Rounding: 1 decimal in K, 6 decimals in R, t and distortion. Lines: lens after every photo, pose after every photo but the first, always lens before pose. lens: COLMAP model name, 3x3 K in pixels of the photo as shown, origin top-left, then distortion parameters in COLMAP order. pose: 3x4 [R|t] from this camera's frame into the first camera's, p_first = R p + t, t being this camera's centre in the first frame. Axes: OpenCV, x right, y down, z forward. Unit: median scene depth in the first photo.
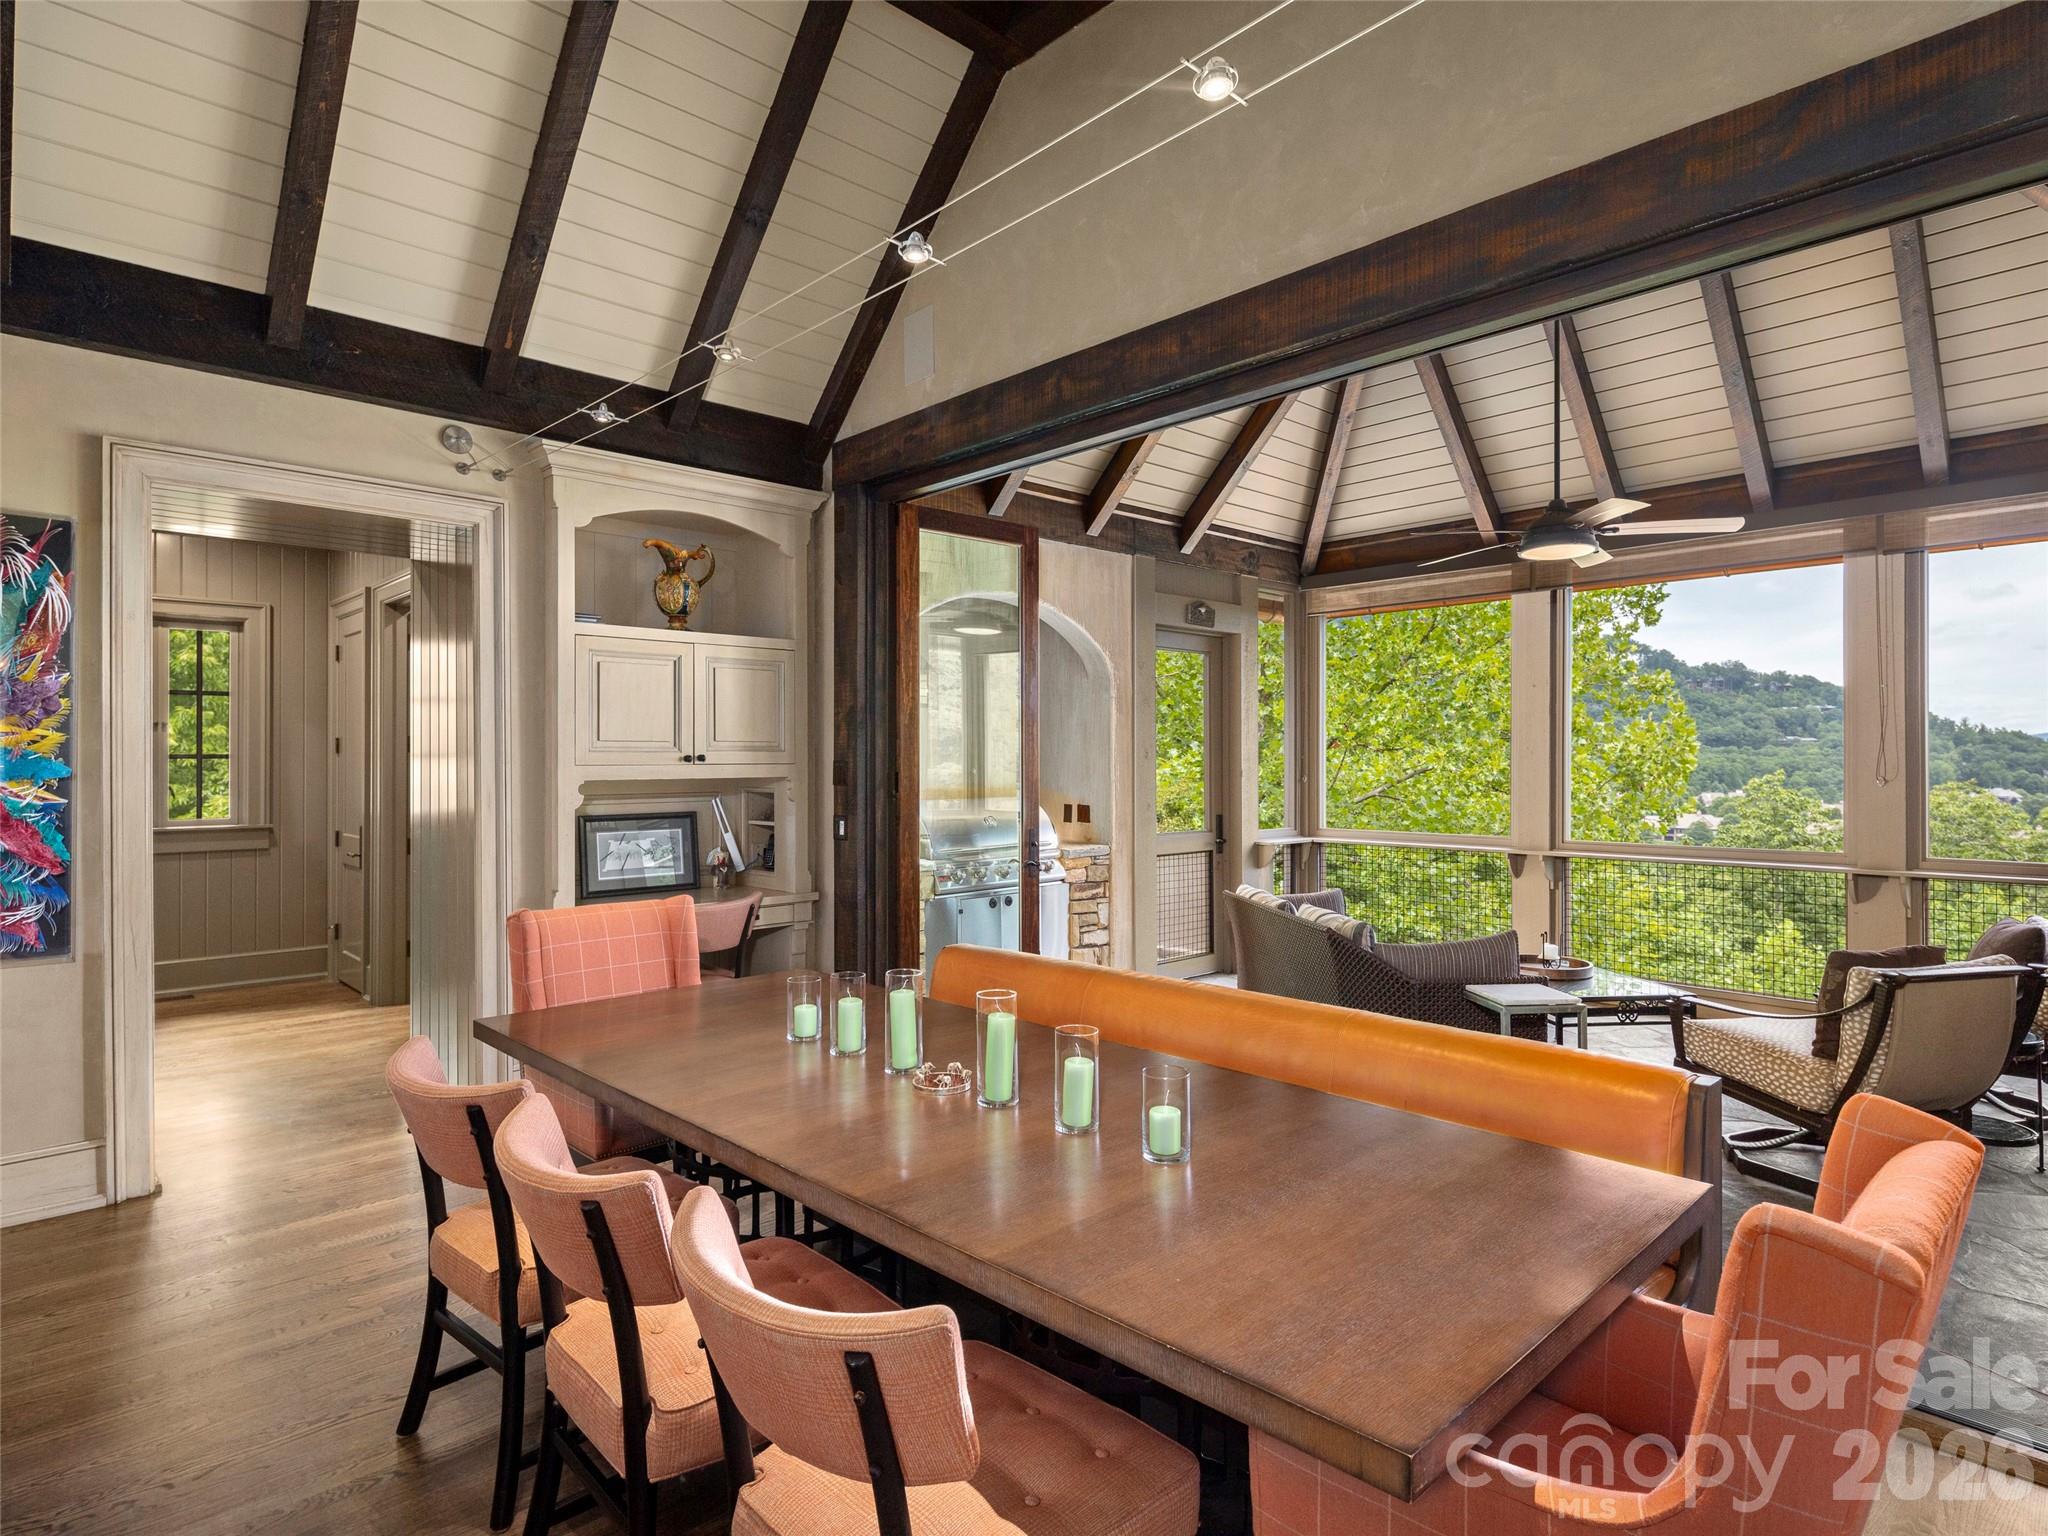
lens RADIAL K [[1112.0, 0, 1030.5], [0, 1112.0, 764.1], [0, 0, 1]] dist [0.006834, -0.009389]
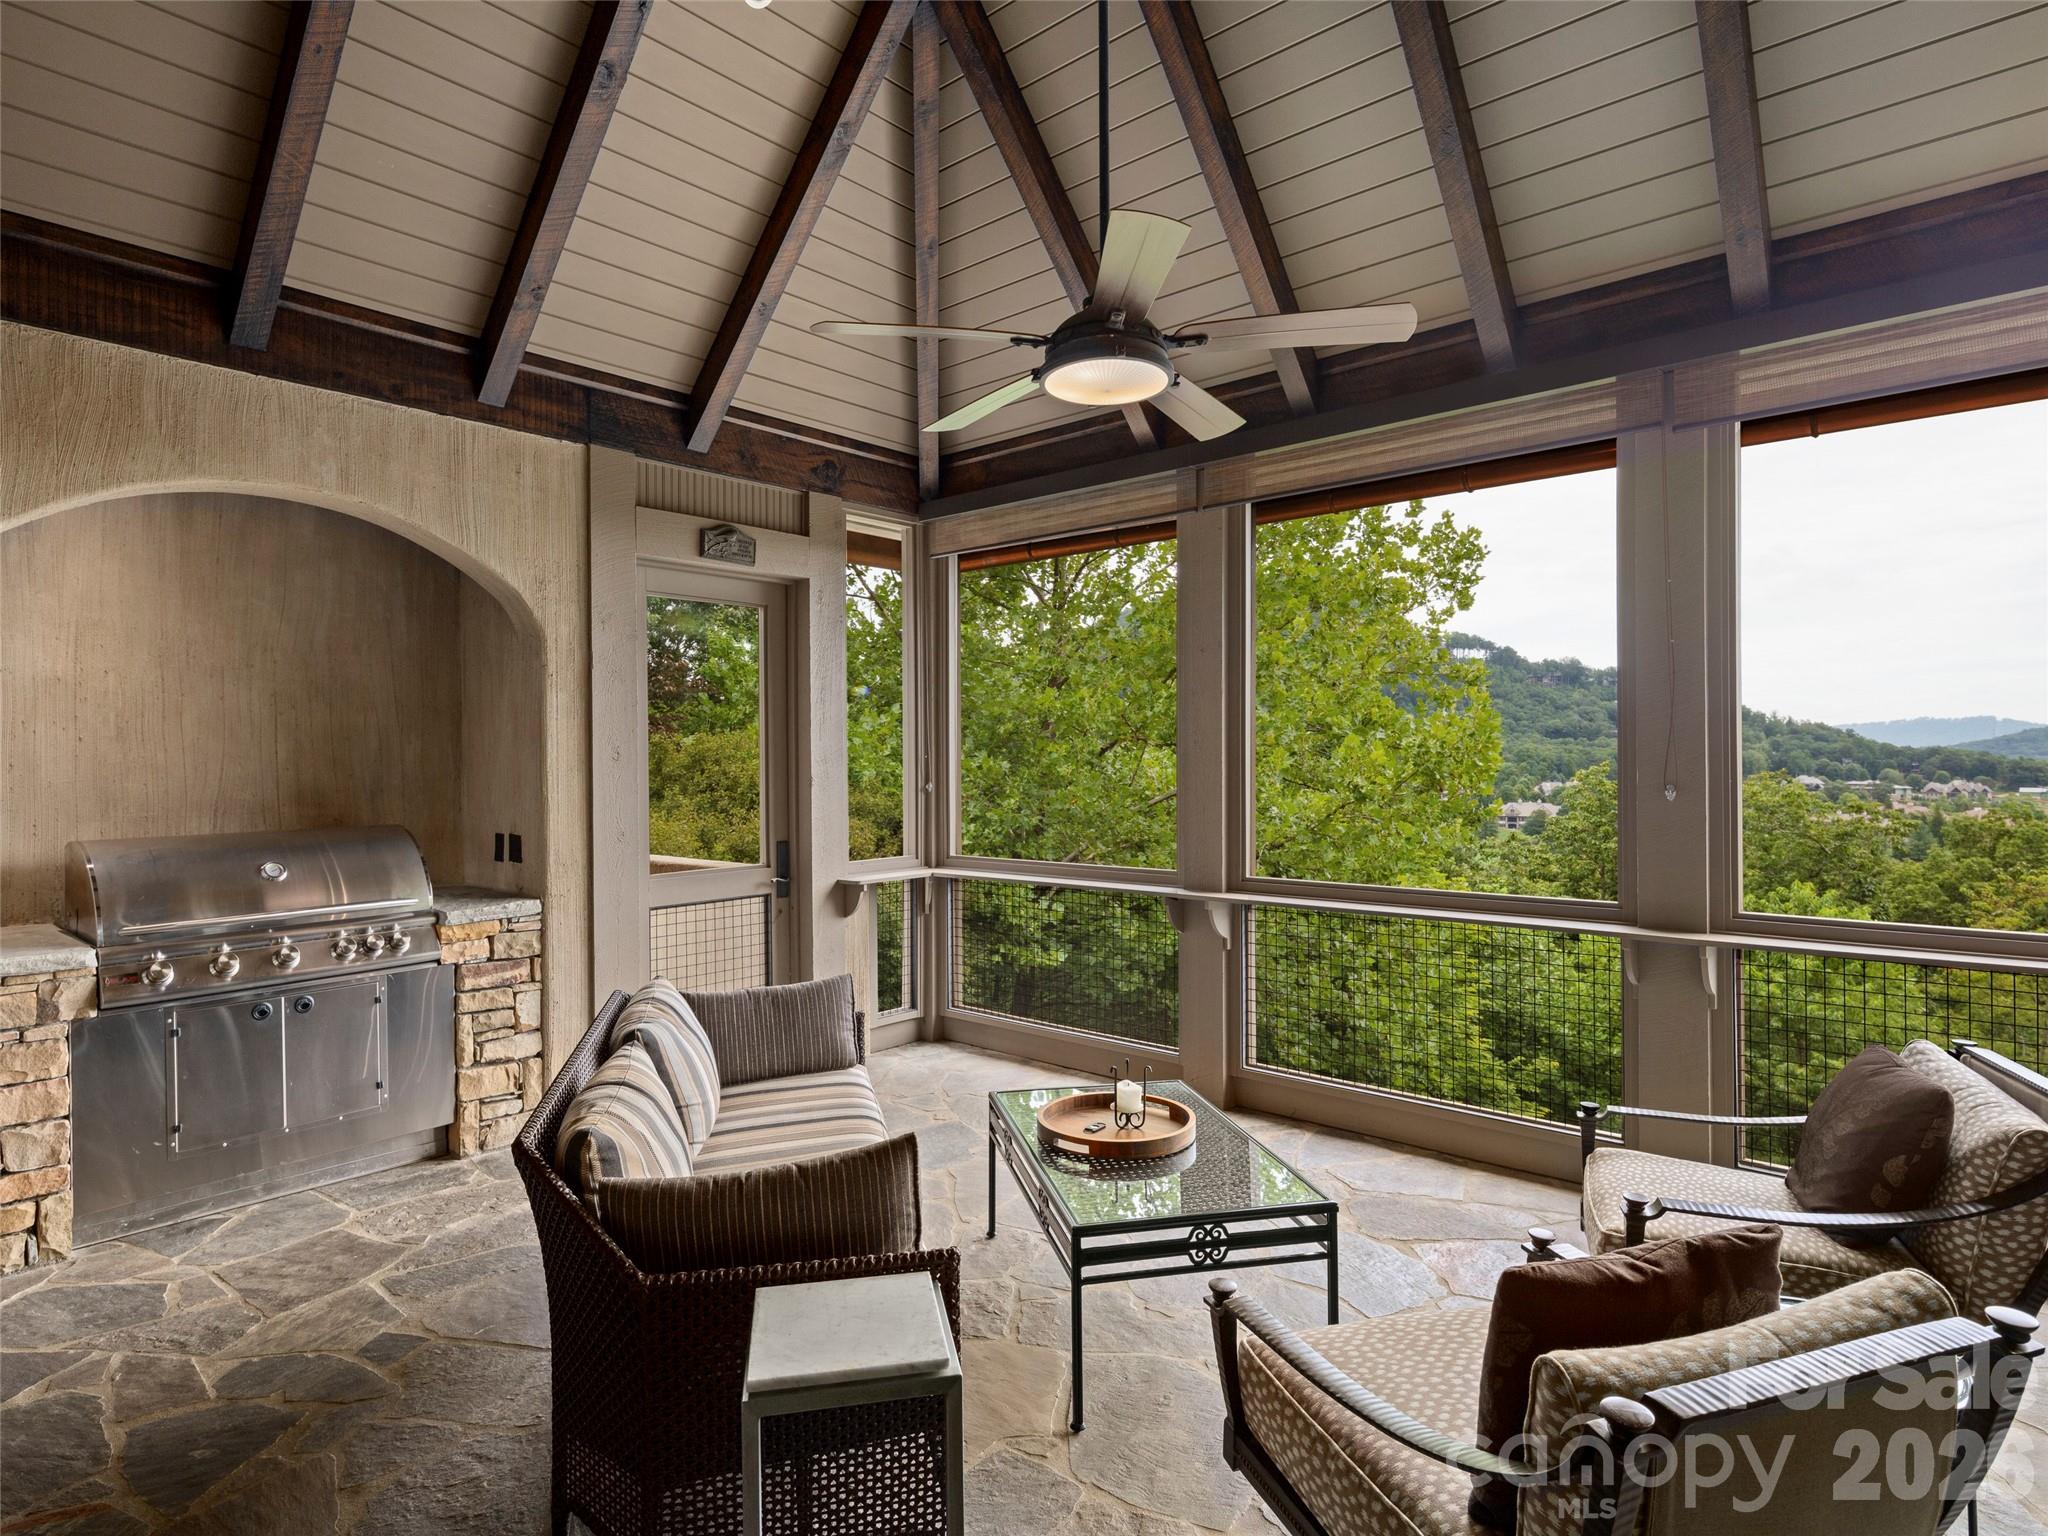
lens RADIAL K [[1112.0, 0, 1013.1], [0, 1112.0, 762.5], [0, 0, 1]] dist [0.006834, -0.009389]
pose [[0.995095, -0.007308, 0.098656, 0.242719], [0.007013, 0.999970, 0.003338, -0.004450], [-0.098678, -0.002629, 0.995116, 0.300084]]
